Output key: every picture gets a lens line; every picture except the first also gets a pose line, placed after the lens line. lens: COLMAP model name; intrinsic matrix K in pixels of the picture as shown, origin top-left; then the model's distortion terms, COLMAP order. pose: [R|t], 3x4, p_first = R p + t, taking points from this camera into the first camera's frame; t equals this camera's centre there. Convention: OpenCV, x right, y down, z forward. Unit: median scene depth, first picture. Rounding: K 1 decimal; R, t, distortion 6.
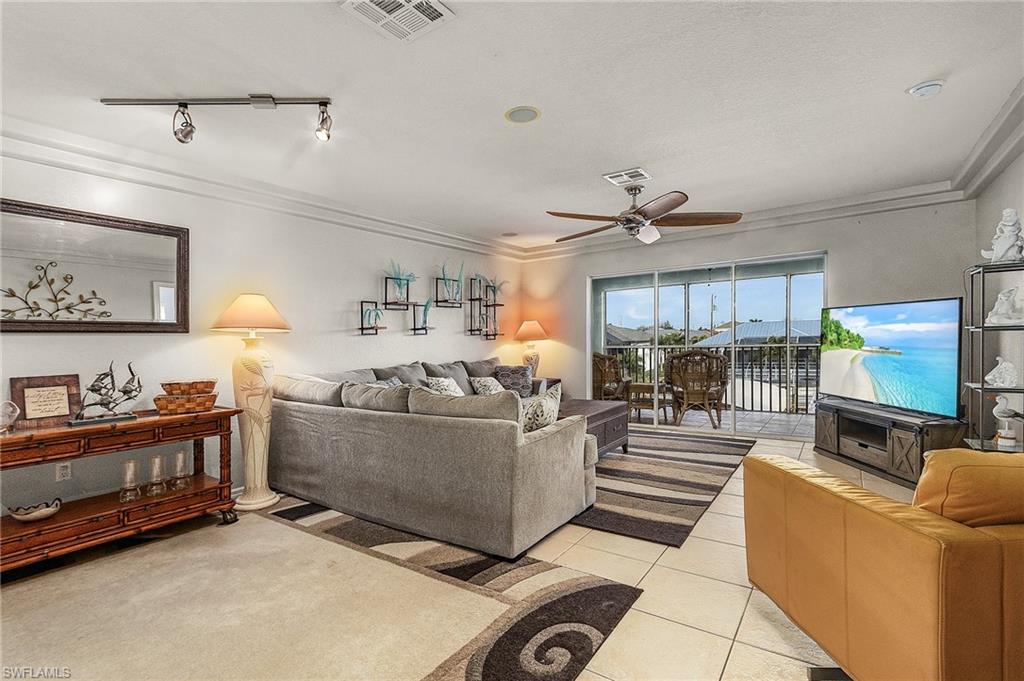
lens RADIAL K [[480.4, 0, 512.1], [0, 480.4, 345.5], [0, 0, 1]] dist [0.002054, 0.000295]
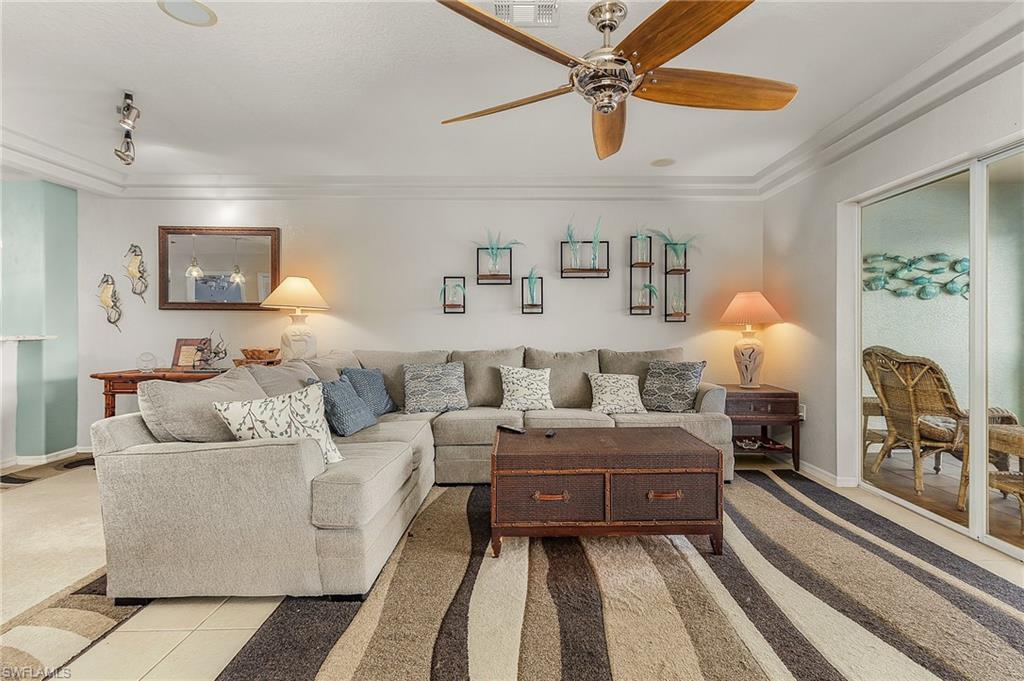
lens RADIAL K [[480.4, 0, 512.6], [0, 480.4, 333.8], [0, 0, 1]] dist [0.002054, 0.000295]
pose [[0.580129, 0.022341, -0.814218, 0.463729], [-0.025050, 0.999640, 0.009580, 0.004006], [0.814139, 0.014838, 0.580480, 0.512392]]
